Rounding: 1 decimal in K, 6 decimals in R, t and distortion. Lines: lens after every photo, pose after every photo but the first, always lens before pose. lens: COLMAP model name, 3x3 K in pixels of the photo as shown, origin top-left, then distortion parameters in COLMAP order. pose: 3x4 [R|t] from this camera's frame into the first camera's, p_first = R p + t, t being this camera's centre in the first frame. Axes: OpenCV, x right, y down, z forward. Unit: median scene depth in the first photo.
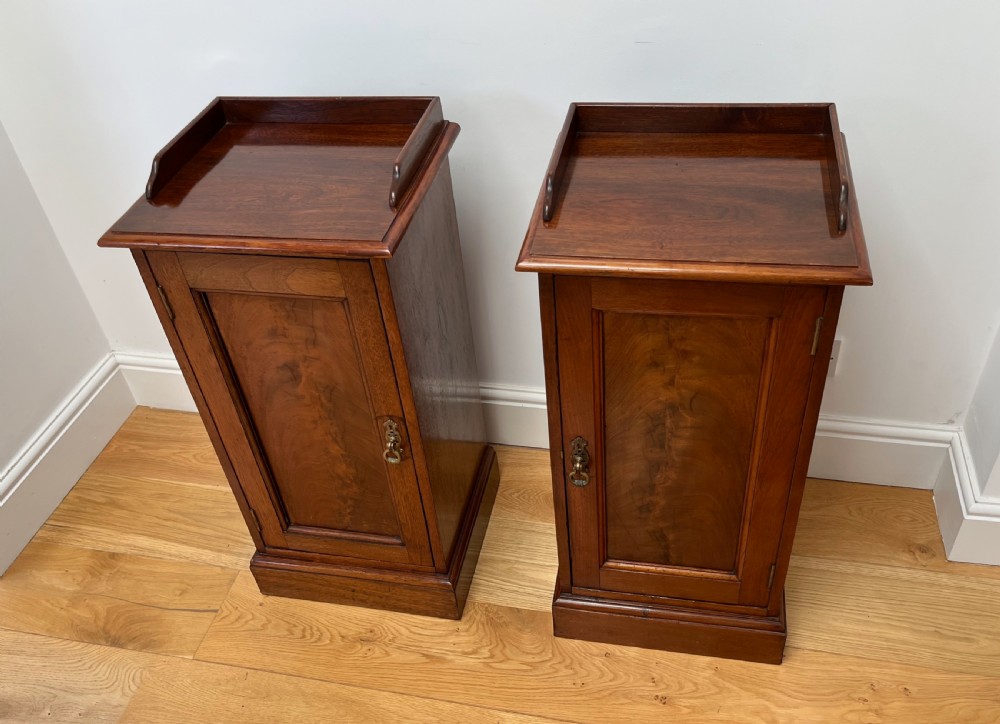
lens RADIAL K [[887.7, 0, 509.5], [0, 887.7, 397.1], [0, 0, 1]] dist [0.029472, -0.013121]
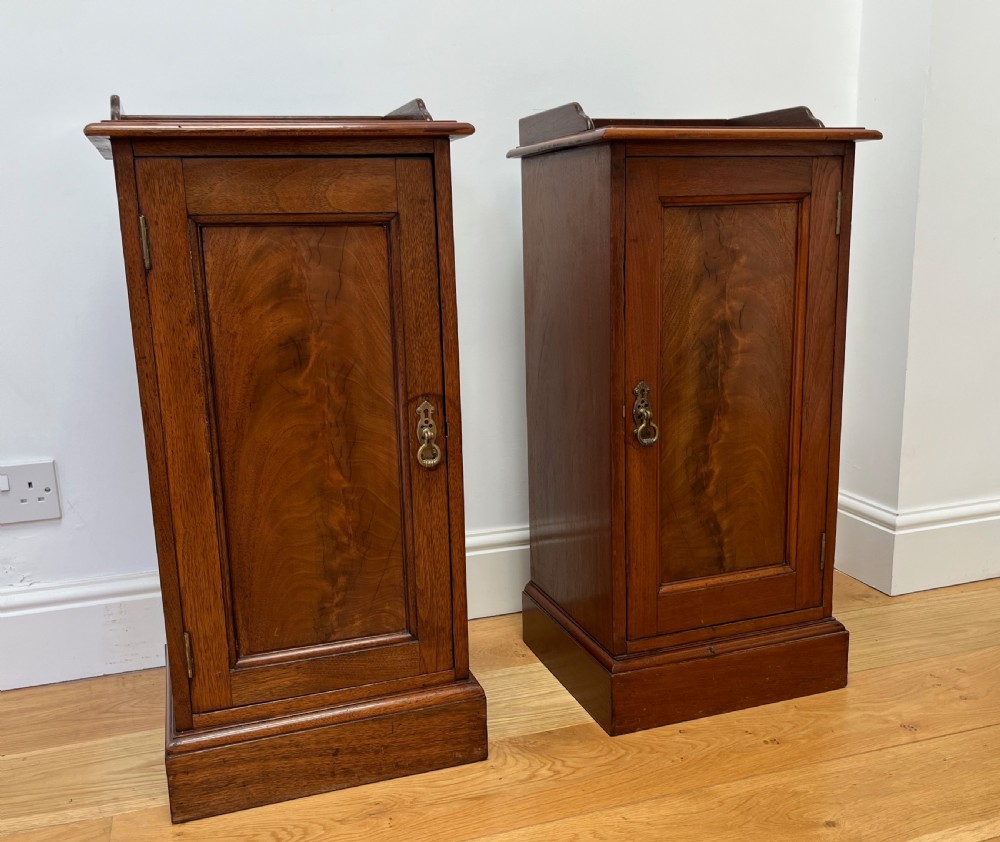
lens RADIAL K [[977.6, 0, 519.1], [0, 977.6, 450.7], [0, 0, 1]] dist [0.021255, 0.000000]
pose [[0.856828, -0.060916, 0.511990, -0.445451], [0.312251, 0.851497, -0.421250, 0.398698], [-0.410298, 0.520809, 0.748608, 0.276434]]
